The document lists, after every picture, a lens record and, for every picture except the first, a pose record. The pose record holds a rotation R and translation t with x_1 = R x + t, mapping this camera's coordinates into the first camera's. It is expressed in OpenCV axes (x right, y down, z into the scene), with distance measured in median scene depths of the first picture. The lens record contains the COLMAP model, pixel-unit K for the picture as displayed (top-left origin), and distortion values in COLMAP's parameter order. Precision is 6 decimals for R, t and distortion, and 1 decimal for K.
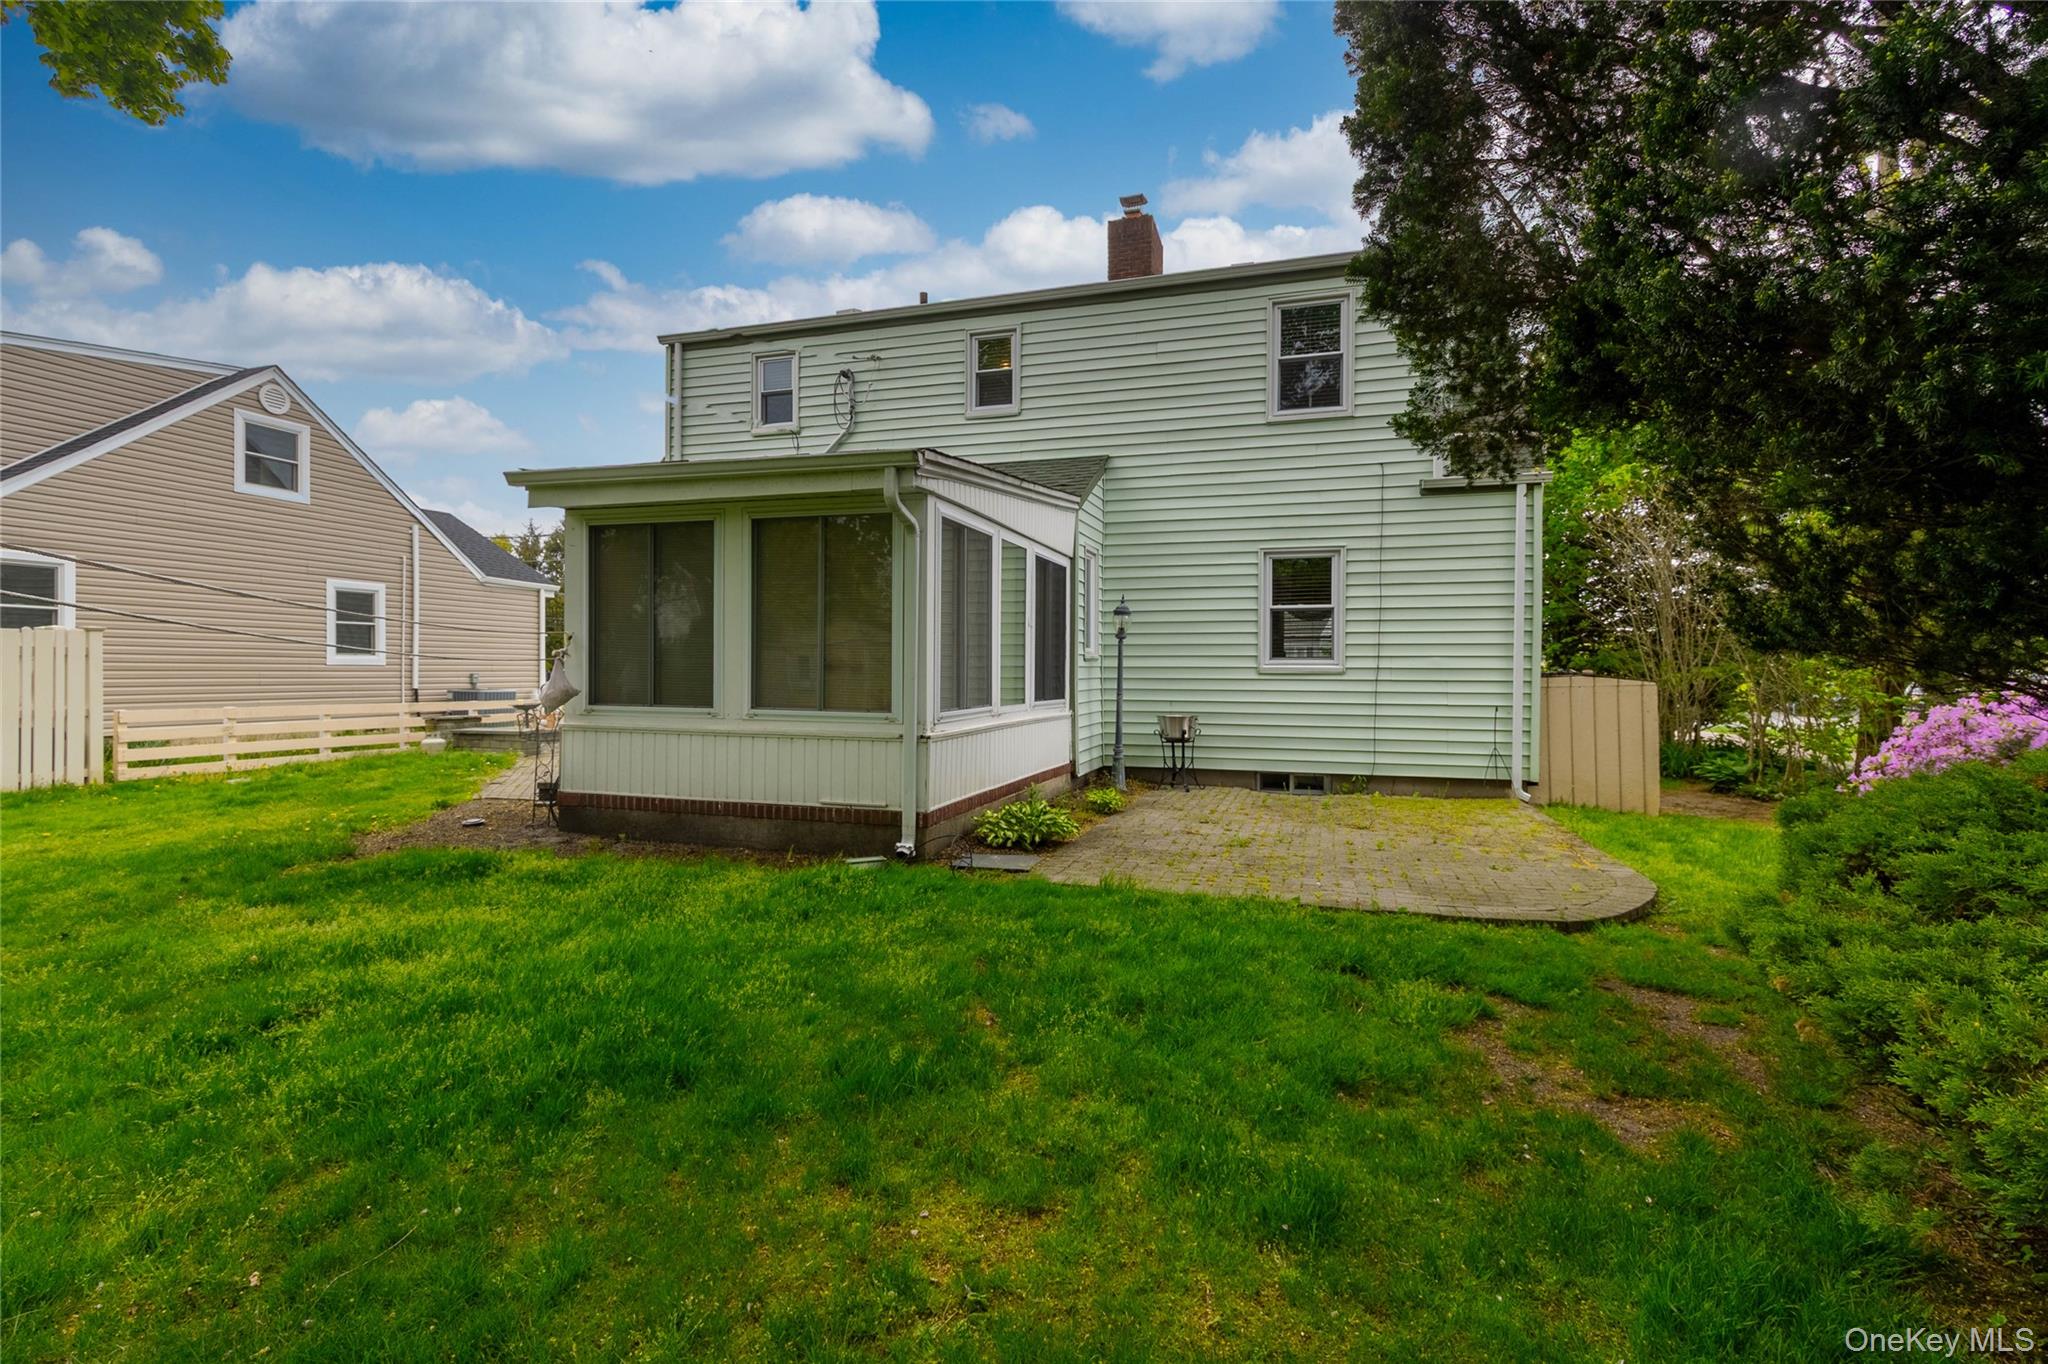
lens RADIAL K [[954.1, 0, 1013.8], [0, 954.1, 680.0], [0, 0, 1]] dist [-0.001175, -0.000068]
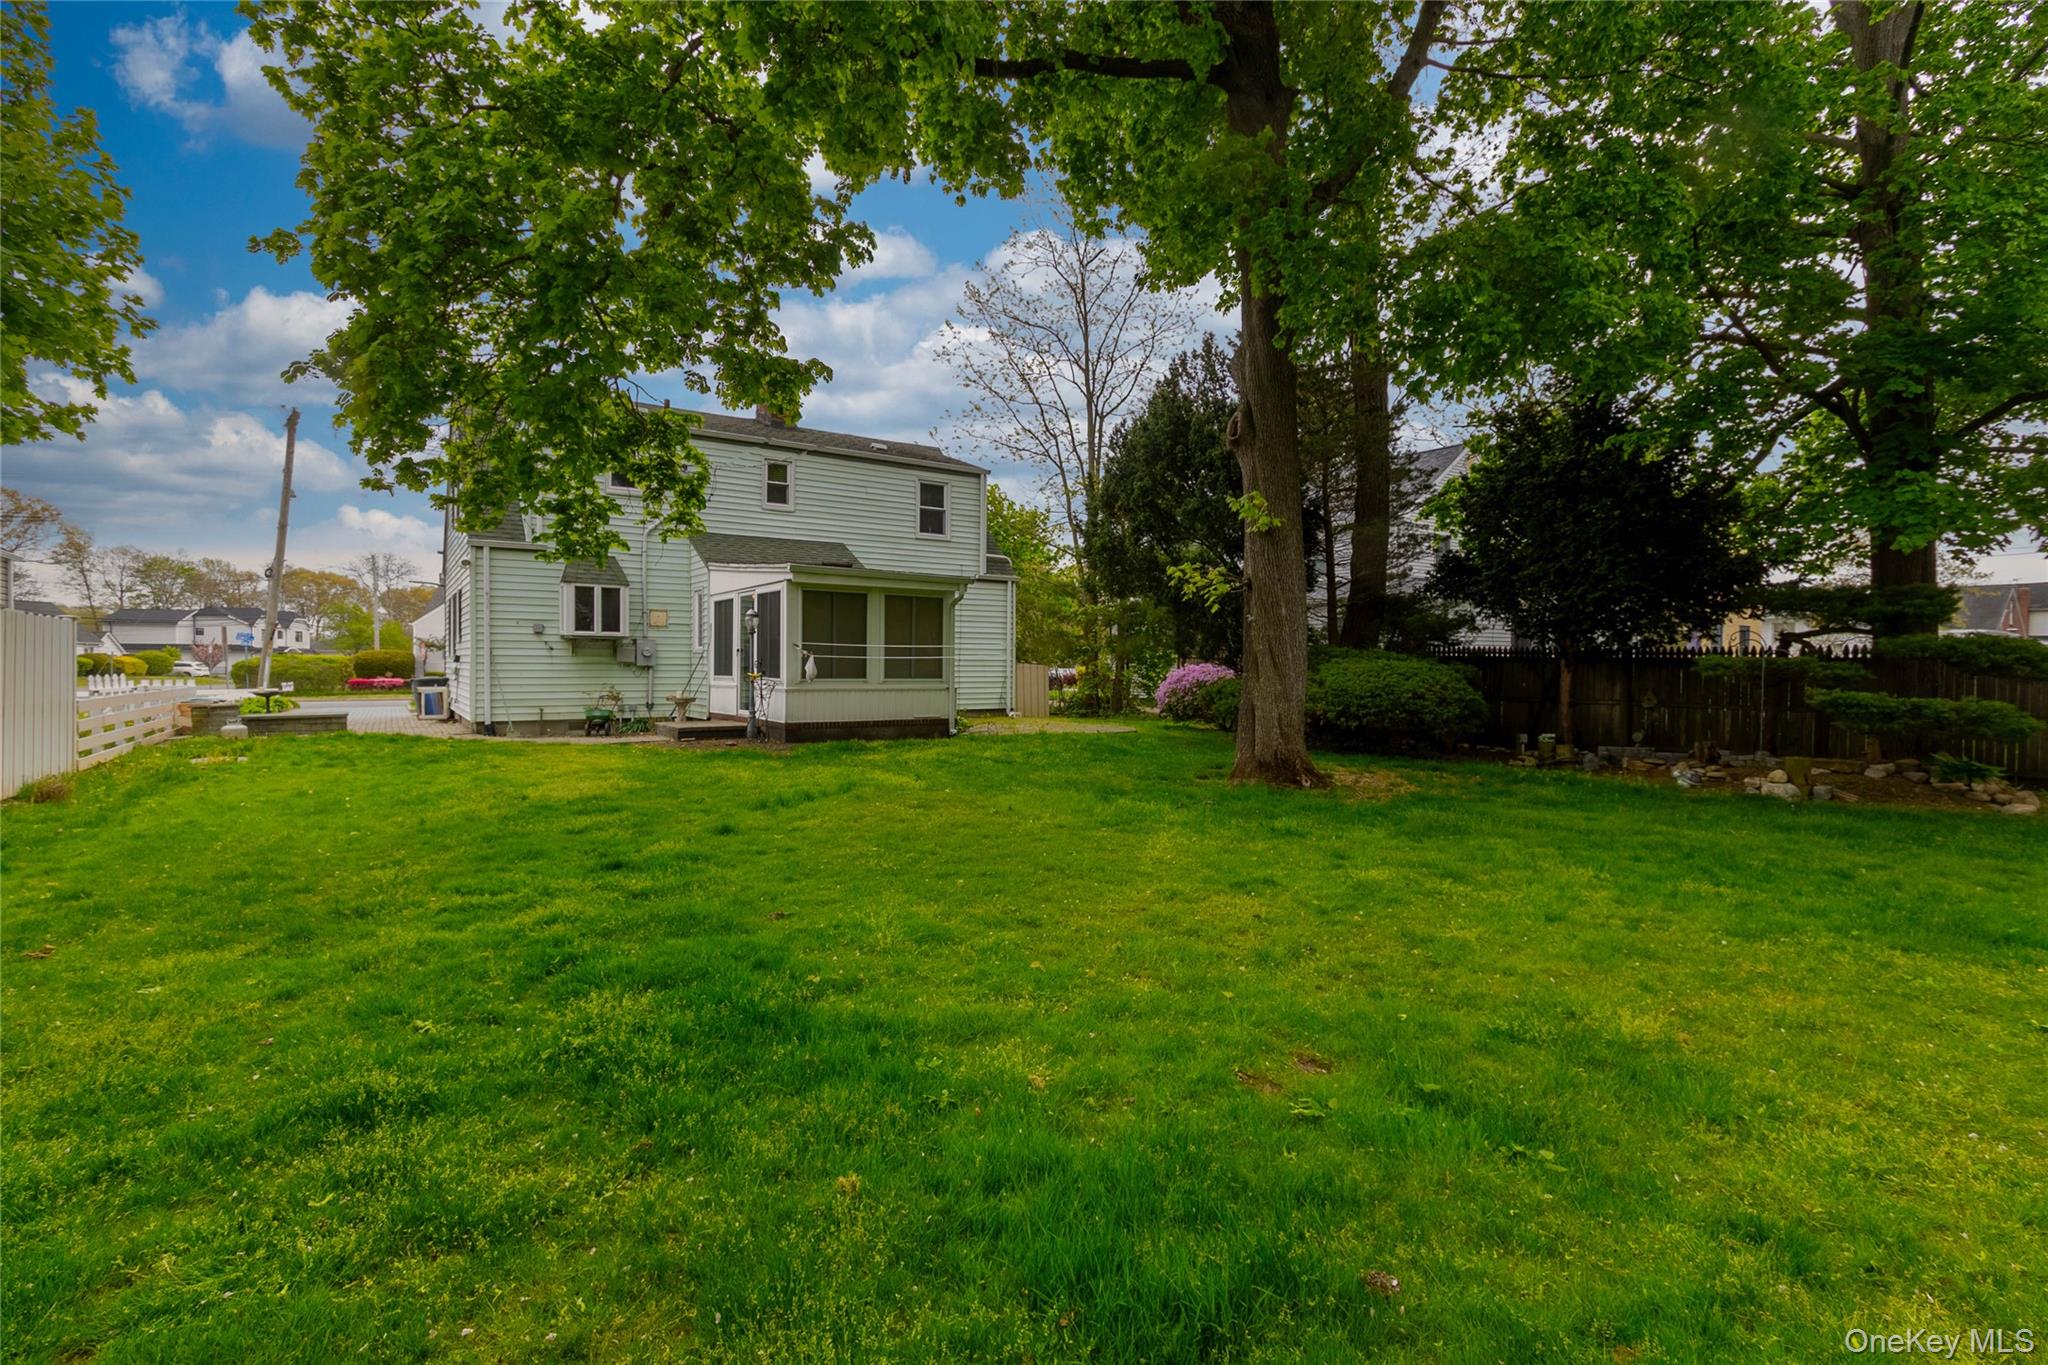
lens RADIAL K [[954.1, 0, 1031.4], [0, 954.1, 679.7], [0, 0, 1]] dist [-0.001175, -0.000068]
pose [[0.598384, -0.016412, 0.801042, -1.220844], [0.006267, 0.999855, 0.015804, -0.000567], [-0.801185, -0.004437, 0.598400, -0.409131]]
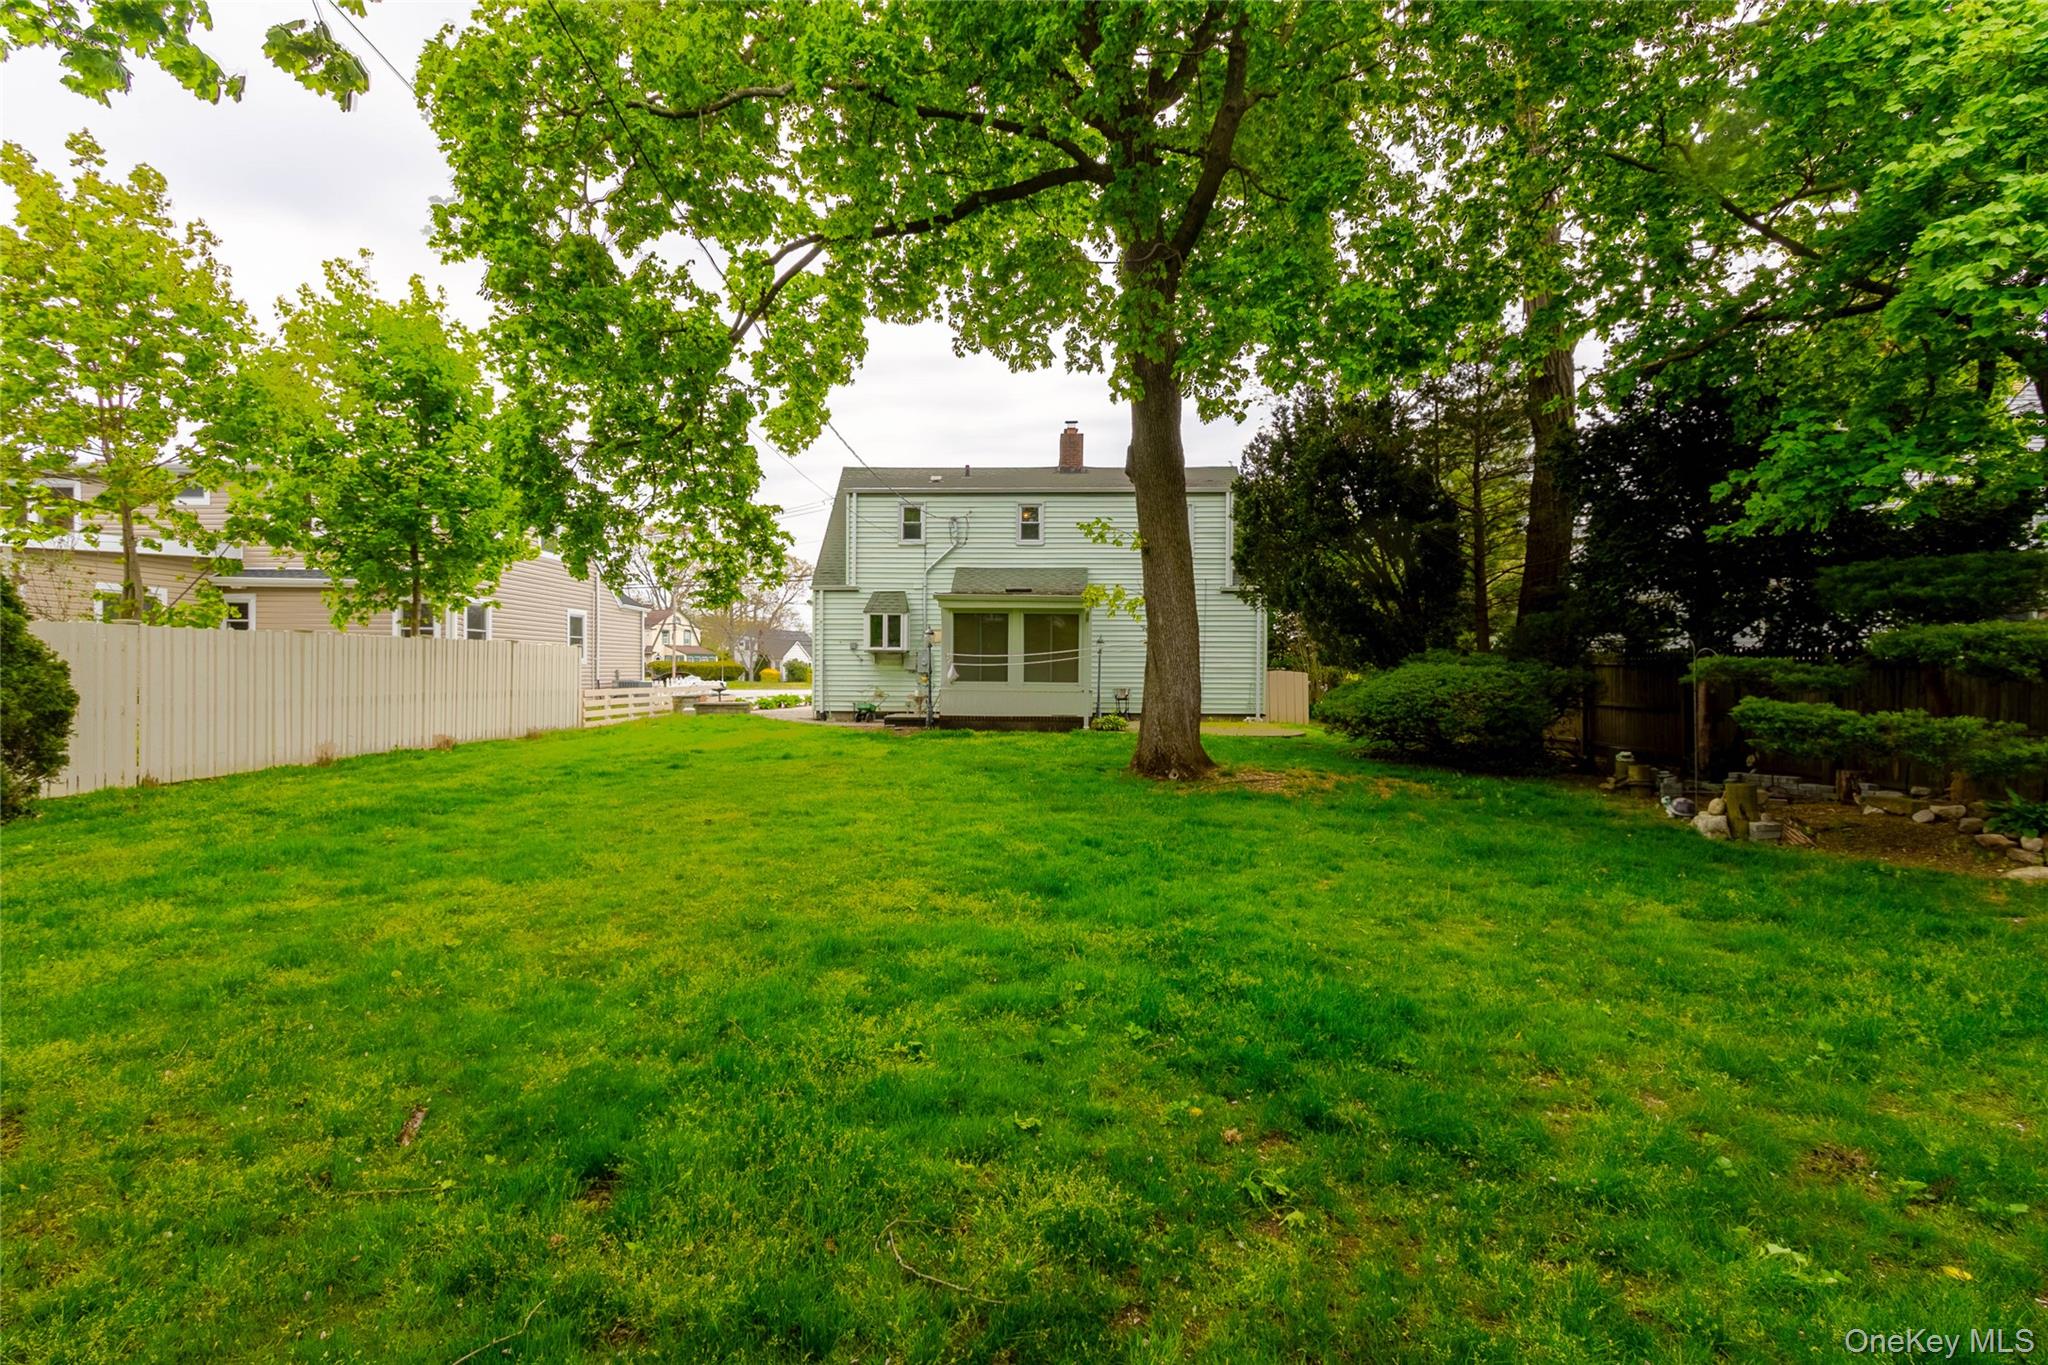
lens RADIAL K [[954.1, 0, 1032.5], [0, 954.1, 675.8], [0, 0, 1]] dist [-0.001175, -0.000068]
pose [[0.952365, -0.002606, 0.304951, -0.708509], [0.003530, 0.999991, -0.002478, 0.012834], [-0.304942, 0.003436, 0.952365, -1.058662]]
